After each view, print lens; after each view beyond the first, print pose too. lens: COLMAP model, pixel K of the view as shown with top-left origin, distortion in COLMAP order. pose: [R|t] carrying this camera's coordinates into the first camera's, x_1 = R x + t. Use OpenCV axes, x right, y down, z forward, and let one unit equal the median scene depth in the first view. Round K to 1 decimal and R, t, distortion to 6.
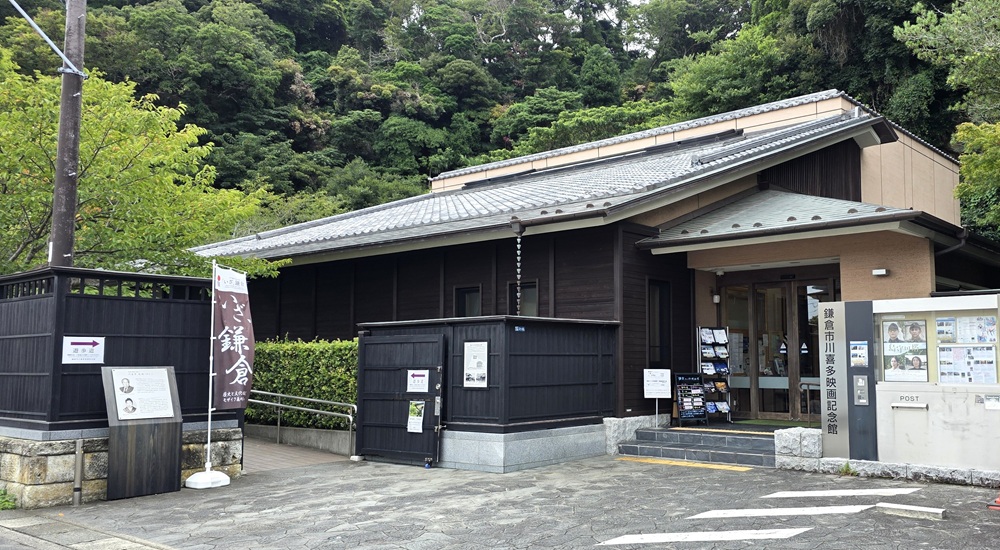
lens RADIAL K [[844.6, 0, 593.0], [0, 844.6, 288.6], [0, 0, 1]] dist [0.059734, -0.057548]
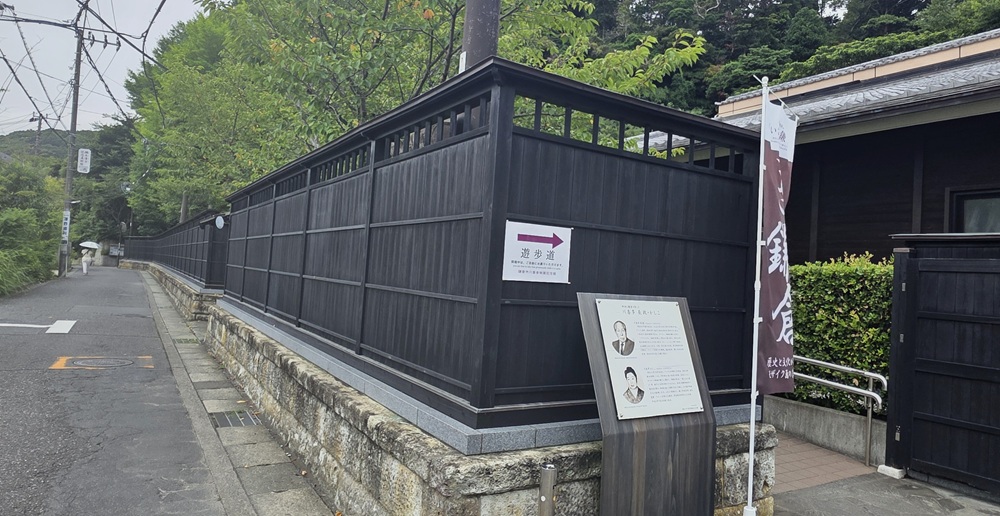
lens RADIAL K [[595.6, 0, 502.5], [0, 595.6, 259.3], [0, 0, 1]] dist [0.009760, -0.000089]
pose [[0.934619, 0.061006, -0.350379, -0.437697], [-0.039940, 0.996950, 0.067047, 0.047485], [0.353401, -0.048669, 0.934205, 0.605698]]
